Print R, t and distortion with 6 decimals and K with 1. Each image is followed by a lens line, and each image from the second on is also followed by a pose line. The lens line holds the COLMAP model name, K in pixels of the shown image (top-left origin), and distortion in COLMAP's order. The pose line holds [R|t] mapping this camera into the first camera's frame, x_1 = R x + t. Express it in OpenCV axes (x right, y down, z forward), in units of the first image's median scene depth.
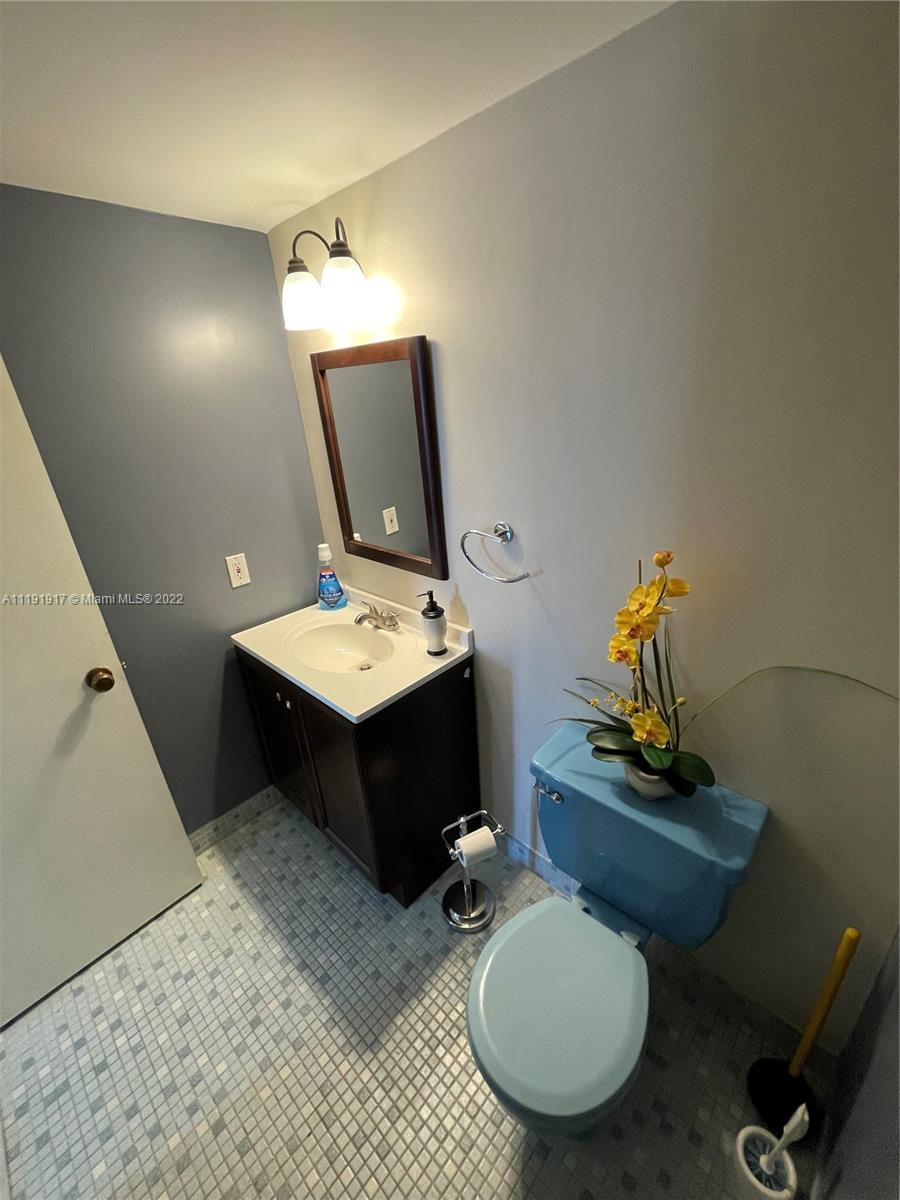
lens RADIAL K [[484.0, 0, 456.8], [0, 484.0, 597.8], [0, 0, 1]] dist [-0.004424, 0.000038]
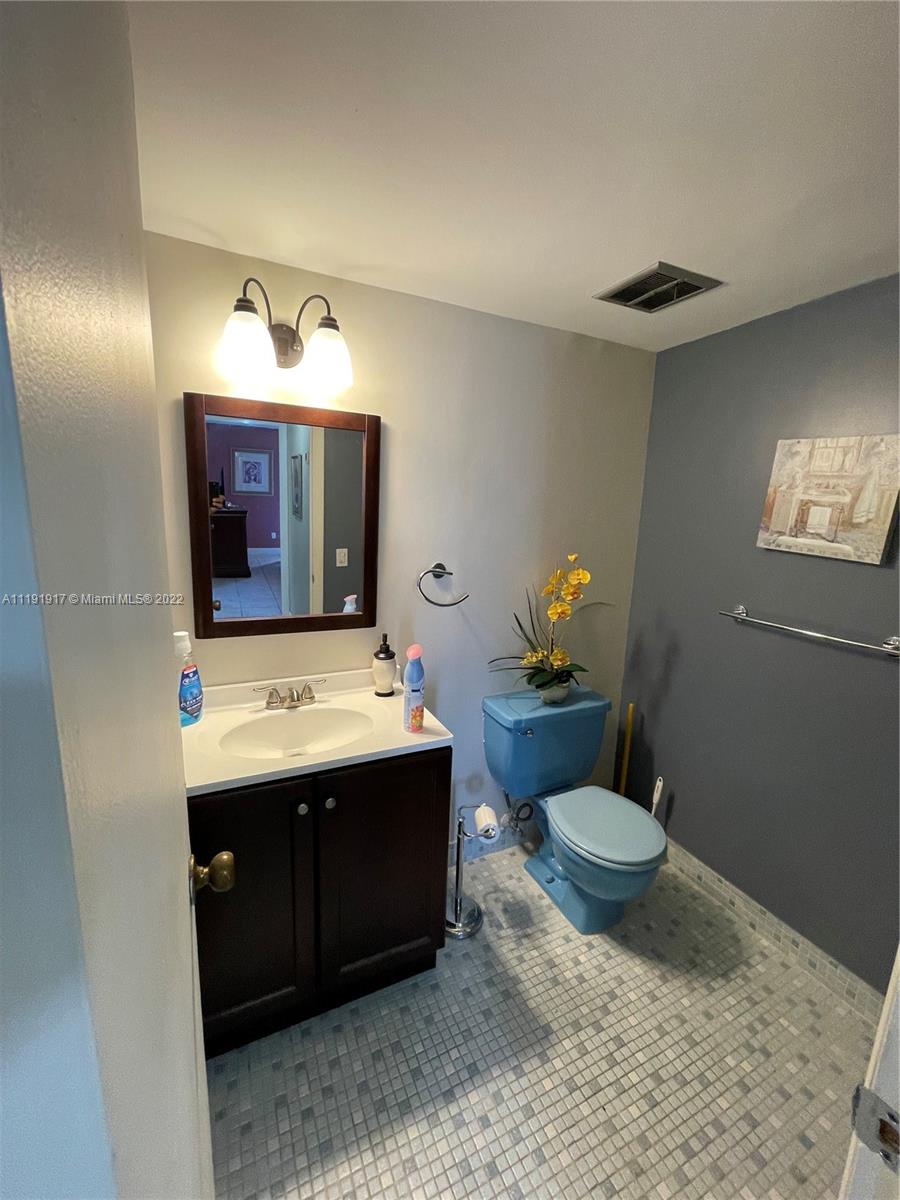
lens RADIAL K [[476.0, 0, 455.8], [0, 476.0, 600.3], [0, 0, 1]] dist [-0.002568, -0.000331]
pose [[0.354444, -0.096408, 0.930094, -1.062993], [0.312802, 0.949591, -0.020775, -0.015342], [-0.881206, 0.298298, 0.366733, 0.479148]]
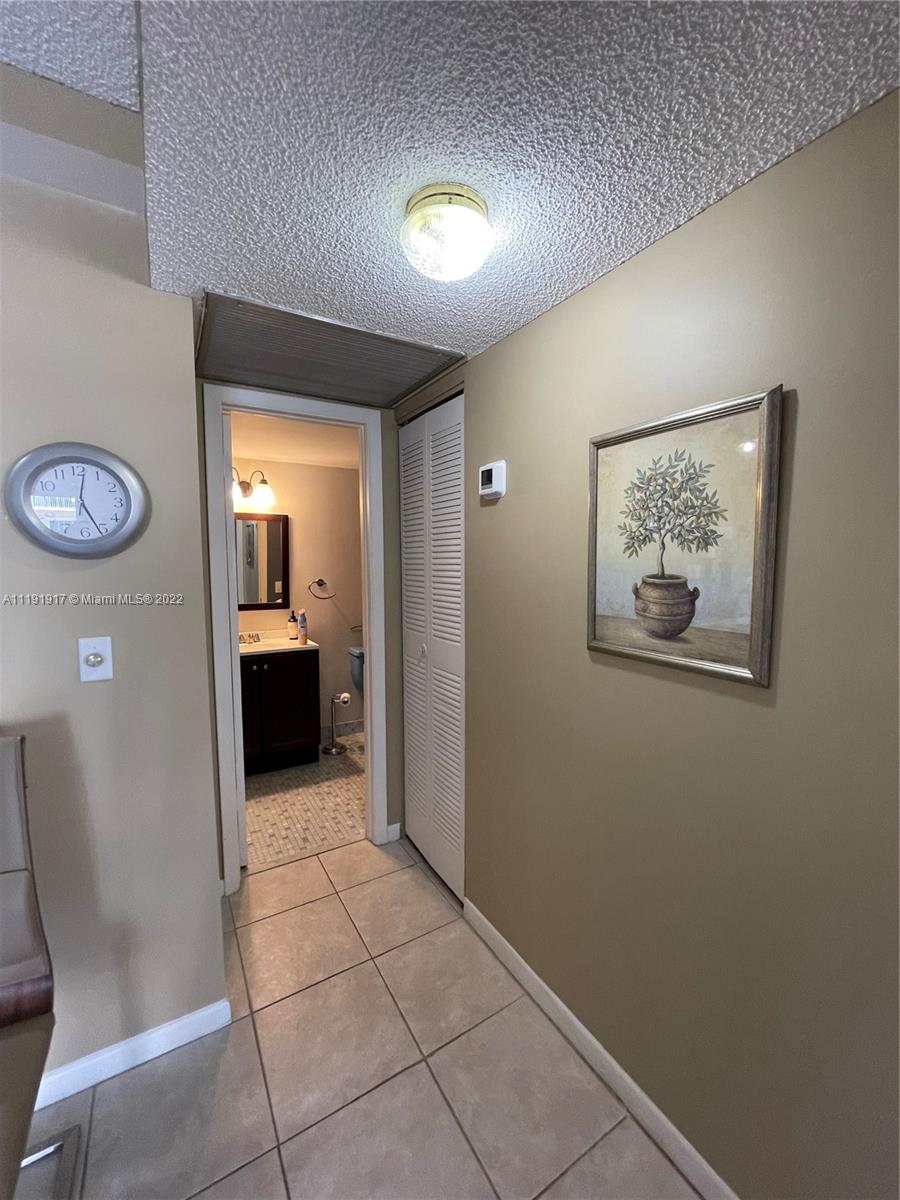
lens RADIAL K [[476.0, 0, 455.8], [0, 476.0, 600.3], [0, 0, 1]] dist [-0.002568, -0.000331]
pose [[0.270501, -0.014711, 0.962607, -2.261685], [0.365440, 0.926615, -0.088531, 0.474281], [-0.890664, 0.375723, 0.256026, -0.362683]]
